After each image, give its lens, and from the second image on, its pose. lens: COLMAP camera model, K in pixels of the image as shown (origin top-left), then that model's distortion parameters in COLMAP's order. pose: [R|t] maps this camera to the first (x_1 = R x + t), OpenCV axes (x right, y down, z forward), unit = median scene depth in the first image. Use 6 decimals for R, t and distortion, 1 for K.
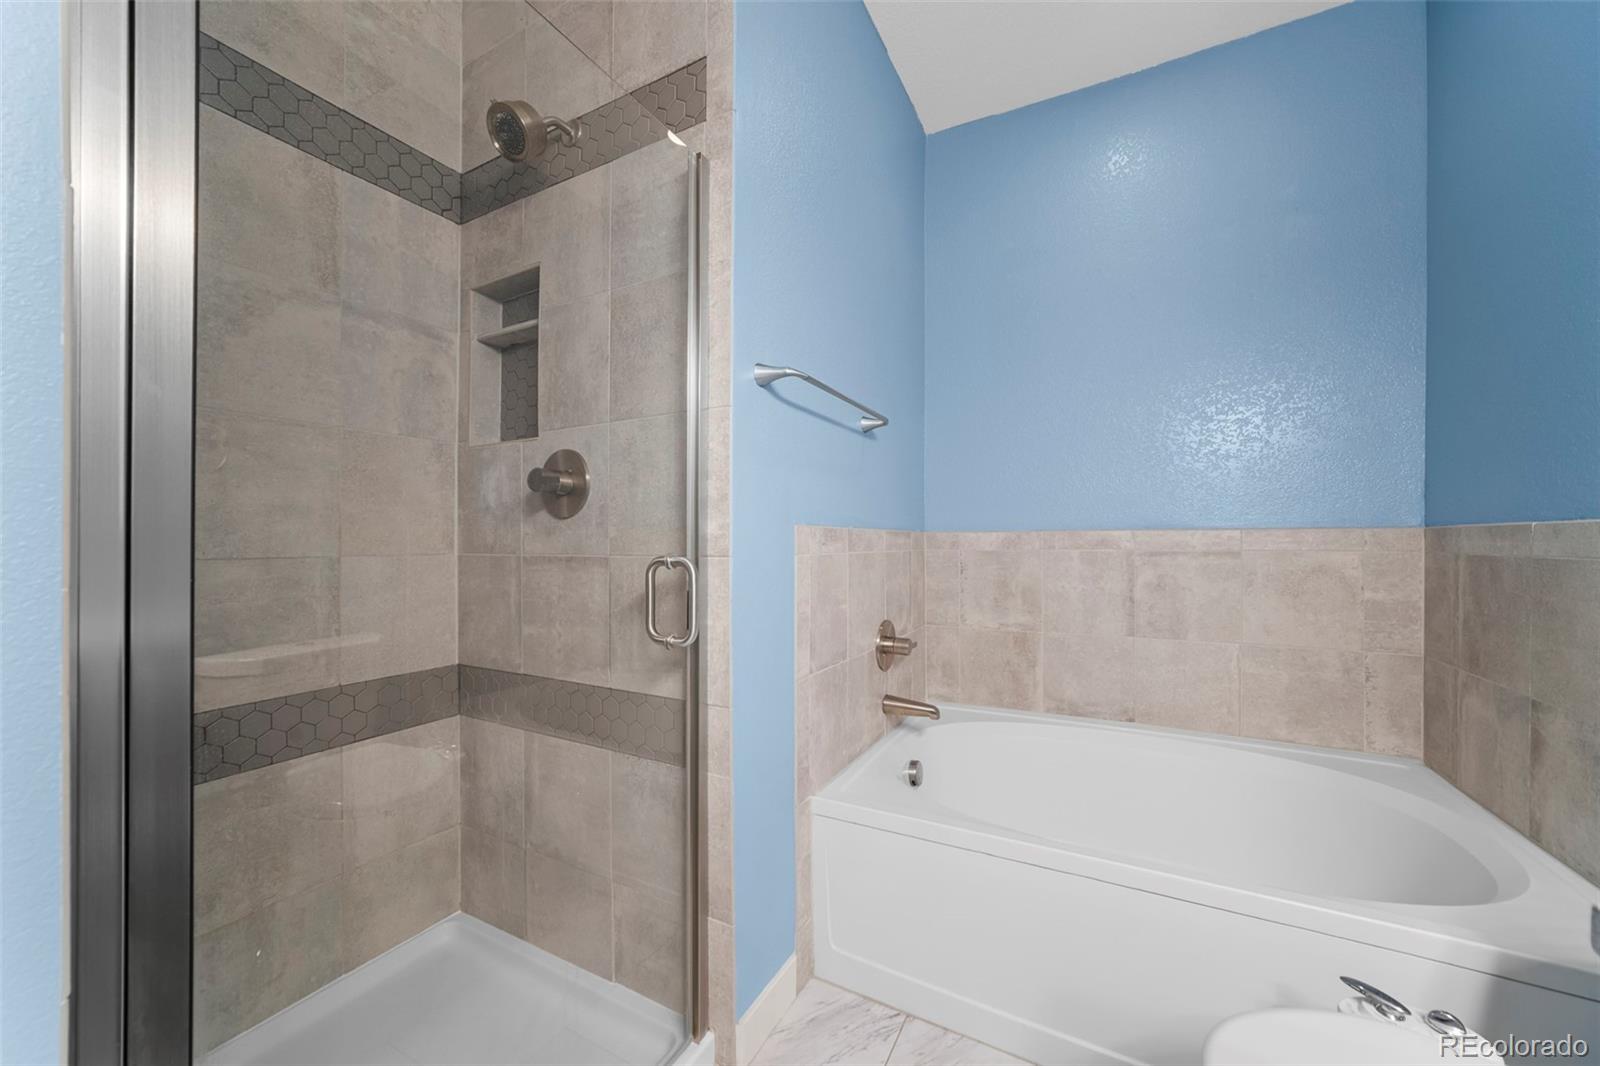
lens RADIAL K [[597.5, 0, 794.7], [0, 597.5, 531.9], [0, 0, 1]] dist [-0.032075, 0.009117]
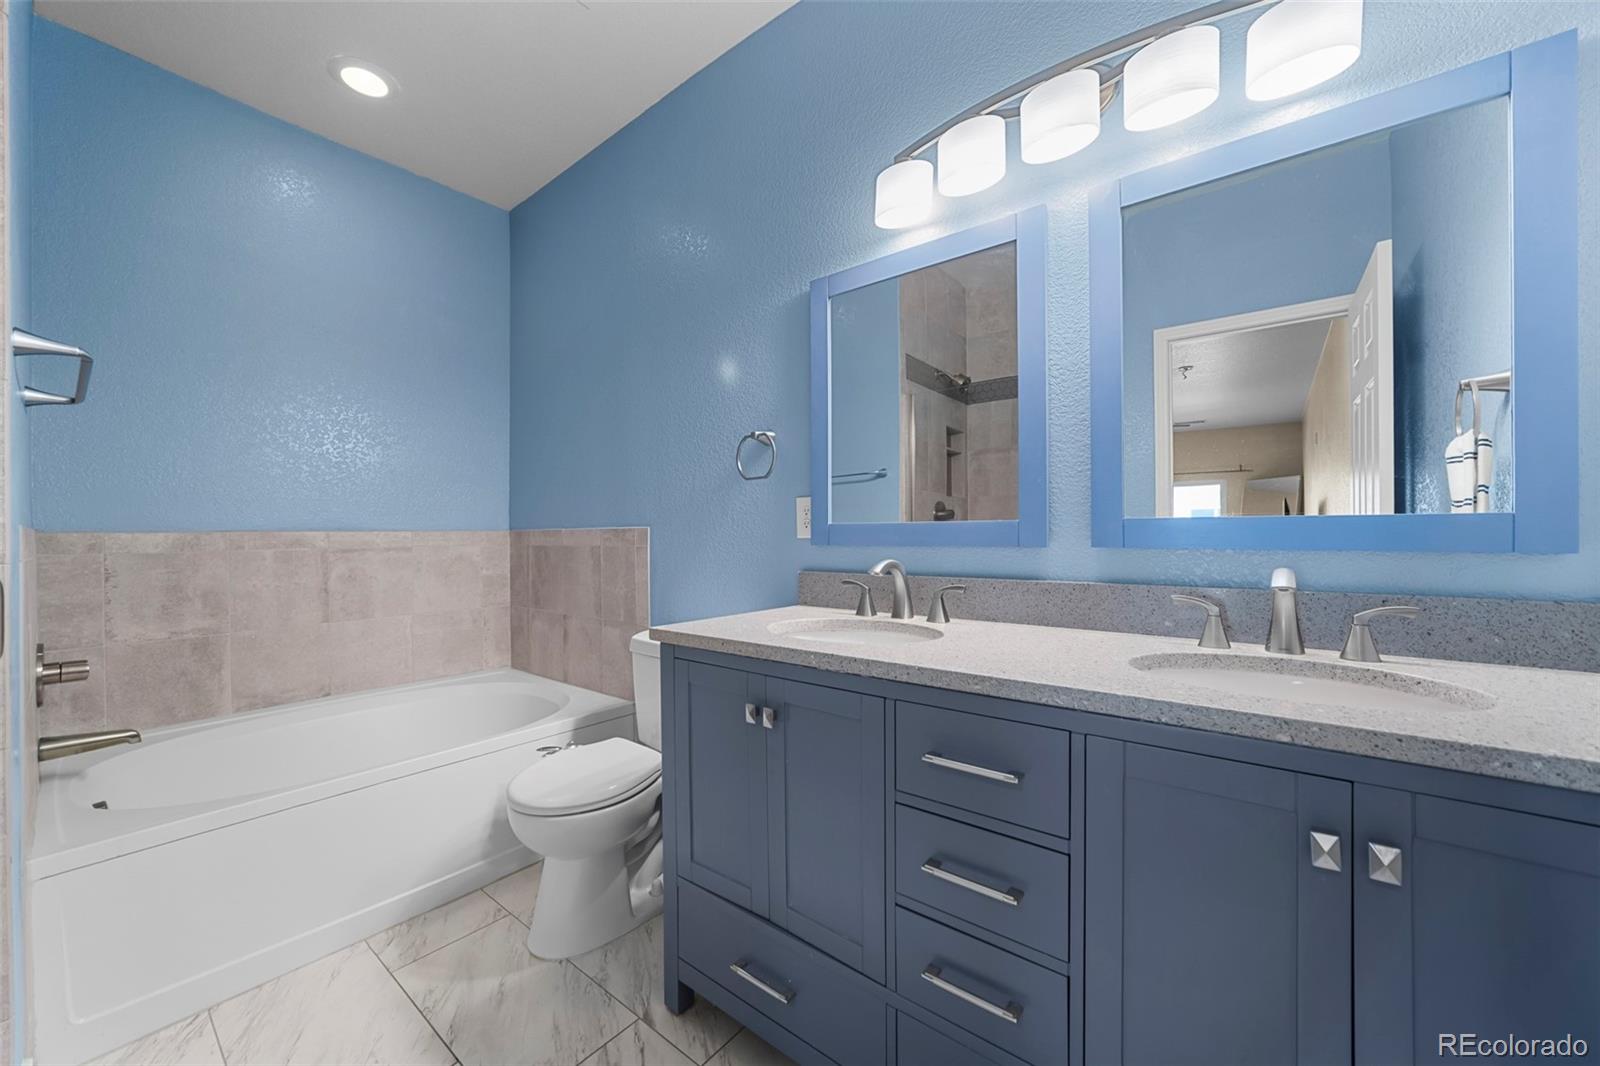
lens RADIAL K [[597.5, 0, 794.7], [0, 597.5, 531.9], [0, 0, 1]] dist [-0.032075, 0.009117]
pose [[0.182118, 0.002920, 0.983272, -0.421257], [-0.002763, 0.999993, -0.002458, -0.001337], [-0.983273, -0.002269, 0.182124, -0.123143]]
